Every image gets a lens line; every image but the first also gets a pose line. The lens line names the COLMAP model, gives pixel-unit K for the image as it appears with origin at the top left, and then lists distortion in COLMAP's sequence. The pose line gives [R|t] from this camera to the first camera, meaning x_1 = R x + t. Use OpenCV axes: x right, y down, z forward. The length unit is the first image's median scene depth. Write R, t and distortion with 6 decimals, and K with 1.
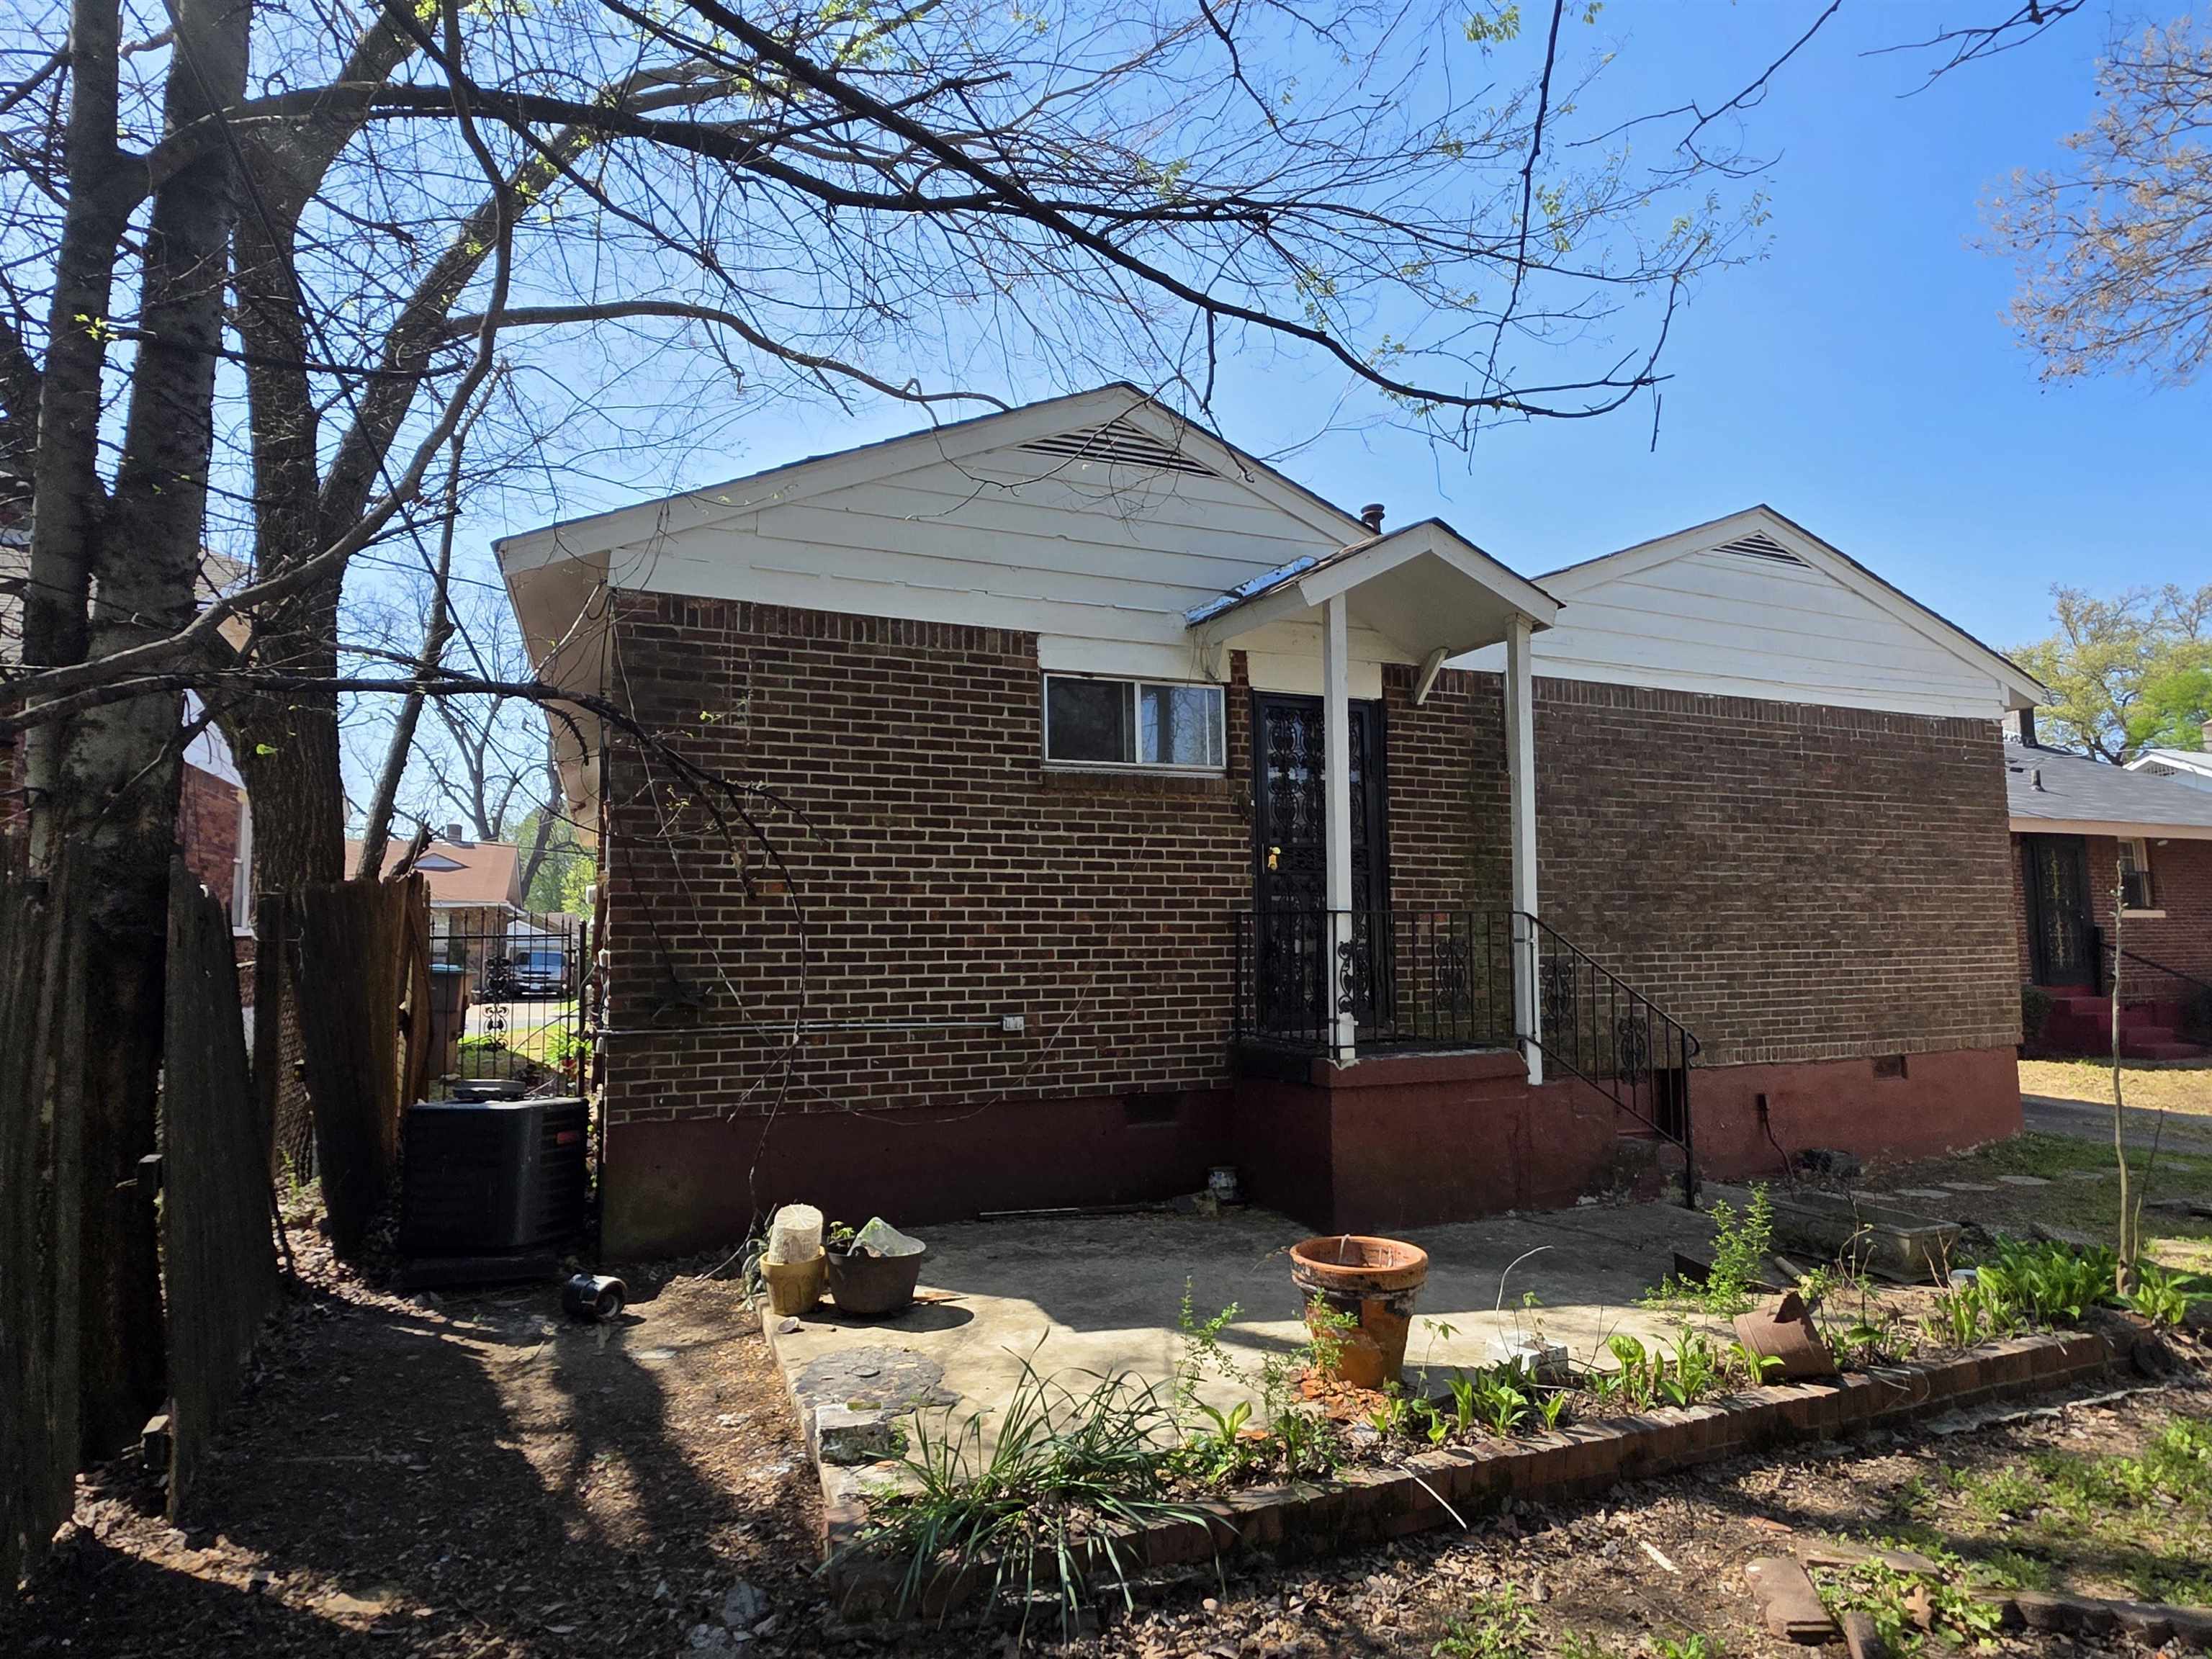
lens RADIAL K [[1224.0, 0, 1117.0], [0, 1224.0, 840.6], [0, 0, 1]] dist [0.004799, 0.000110]
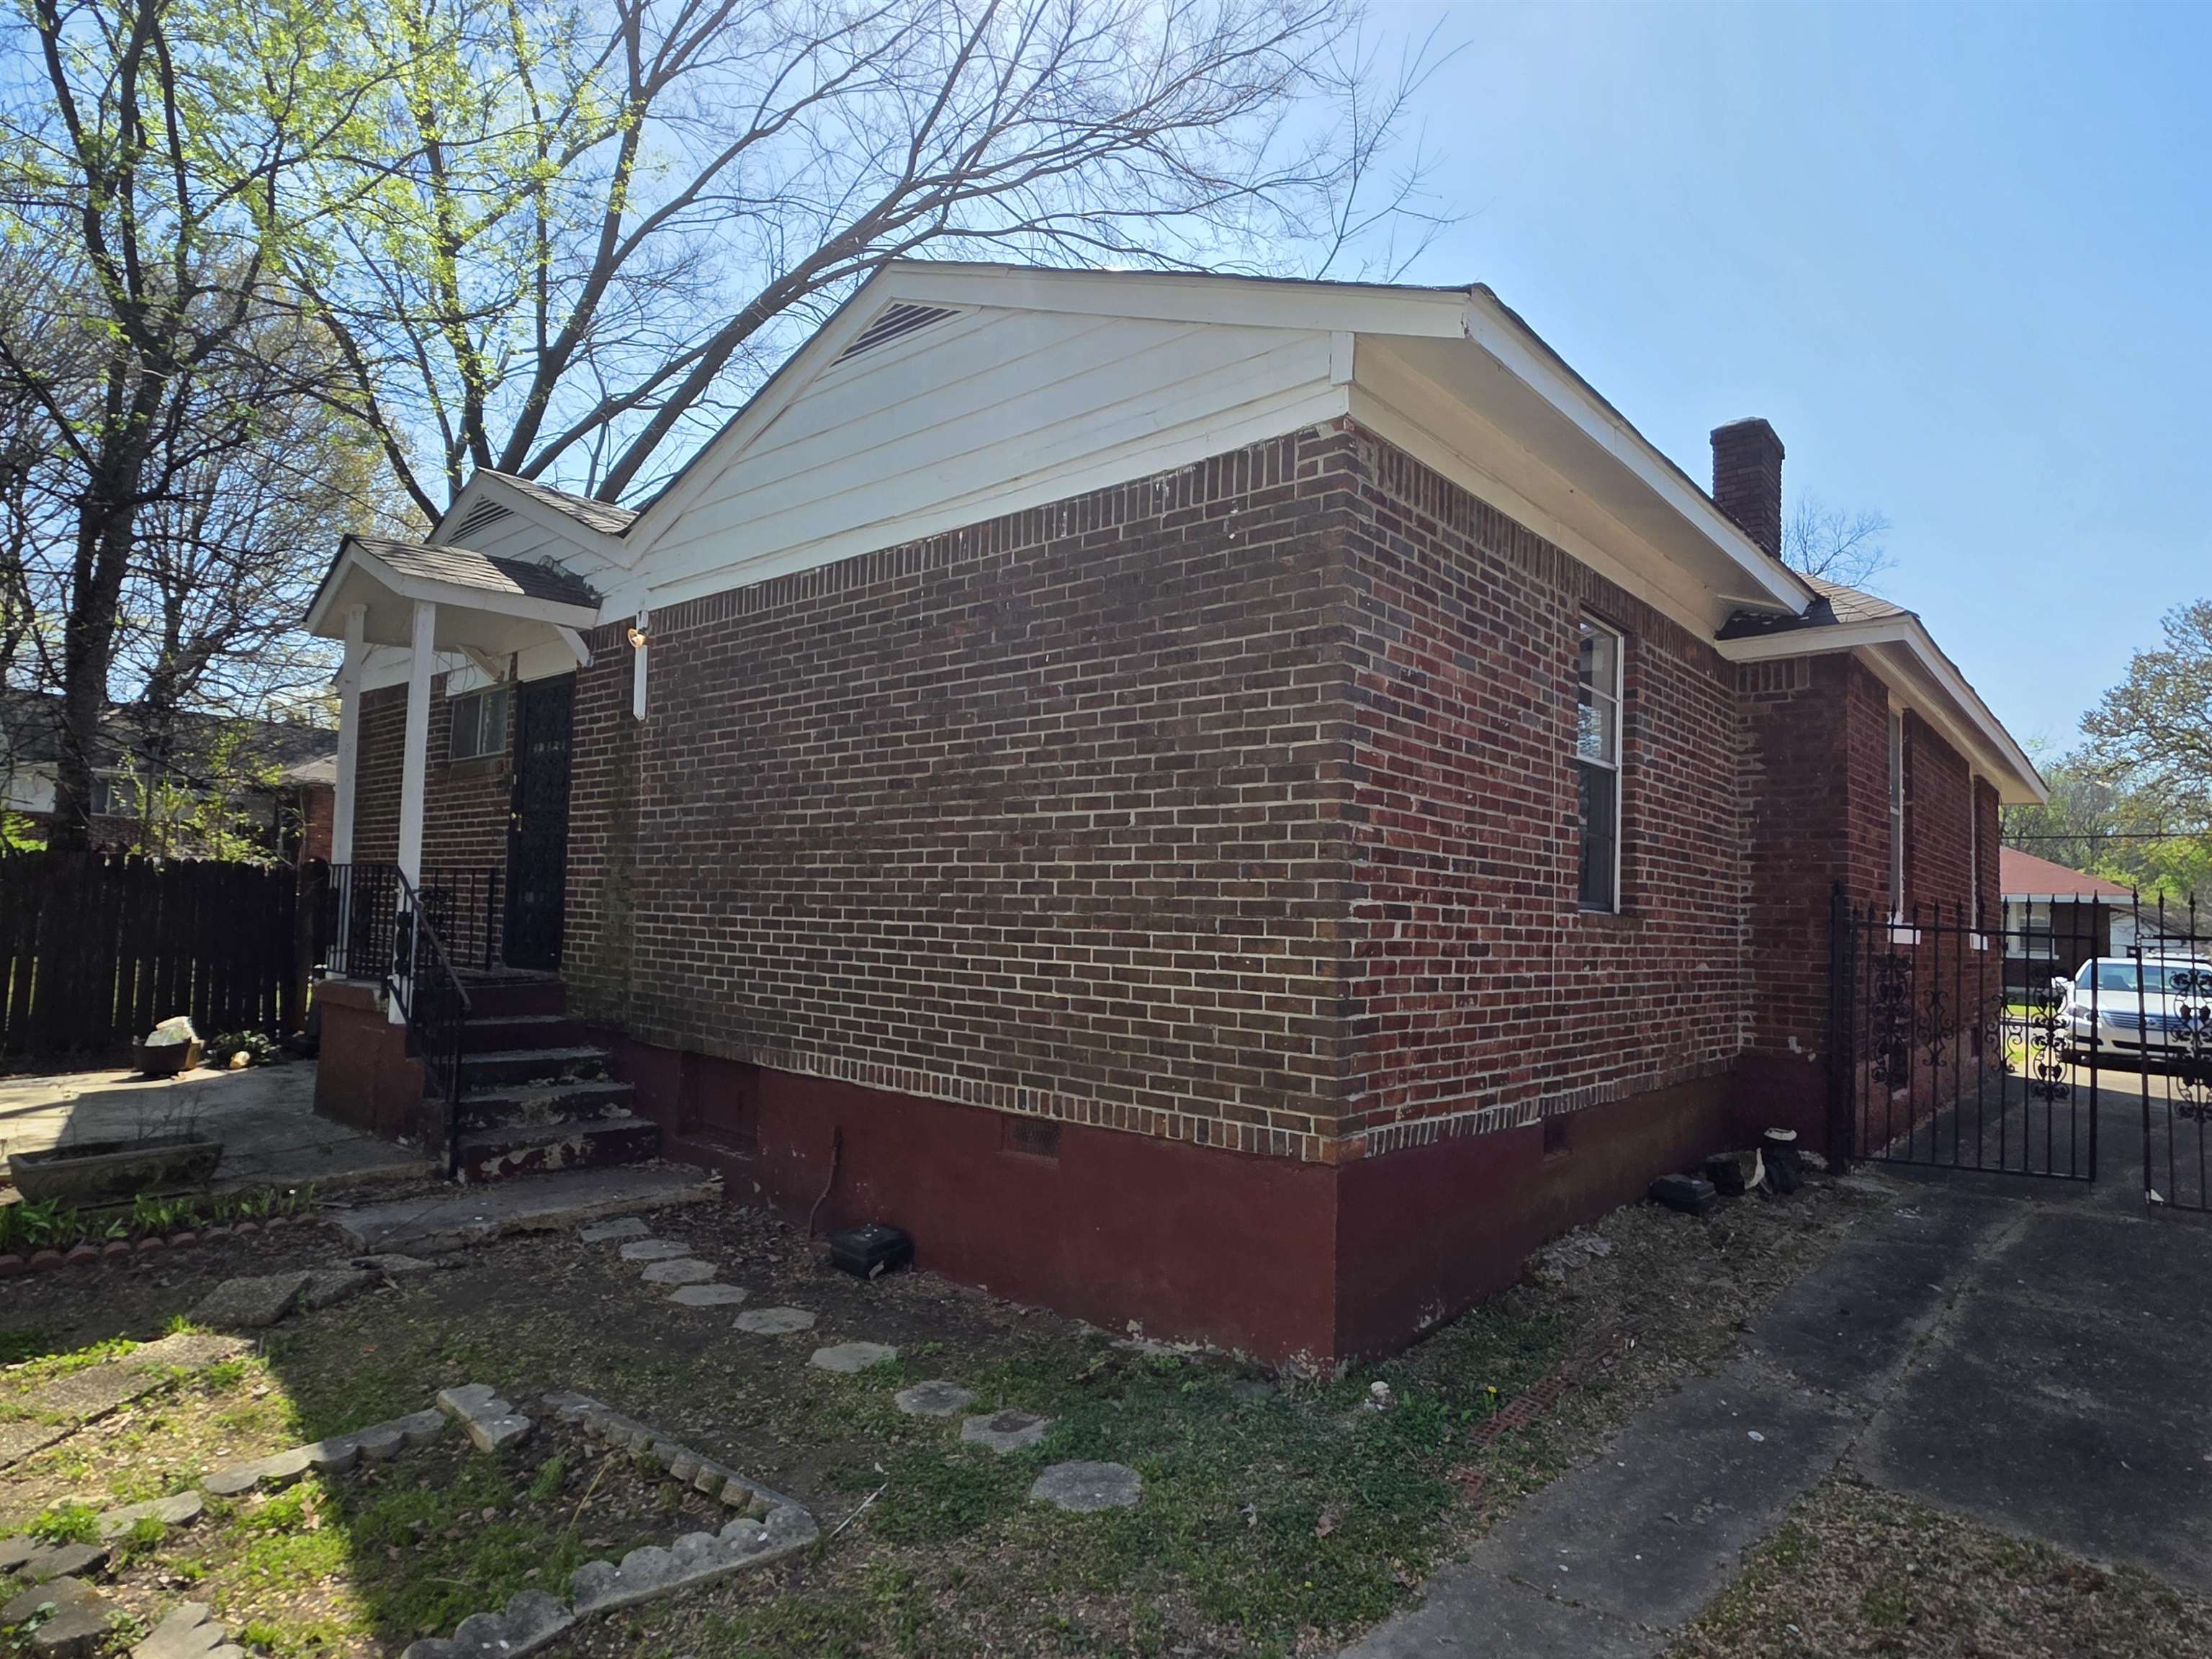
lens RADIAL K [[1224.0, 0, 1117.0], [0, 1224.0, 840.6], [0, 0, 1]] dist [0.004799, 0.000110]
pose [[0.442157, -0.037476, -0.896154, 1.159066], [0.025879, 0.999244, -0.029019, 0.066176], [0.896564, -0.010361, 0.442793, 0.800339]]
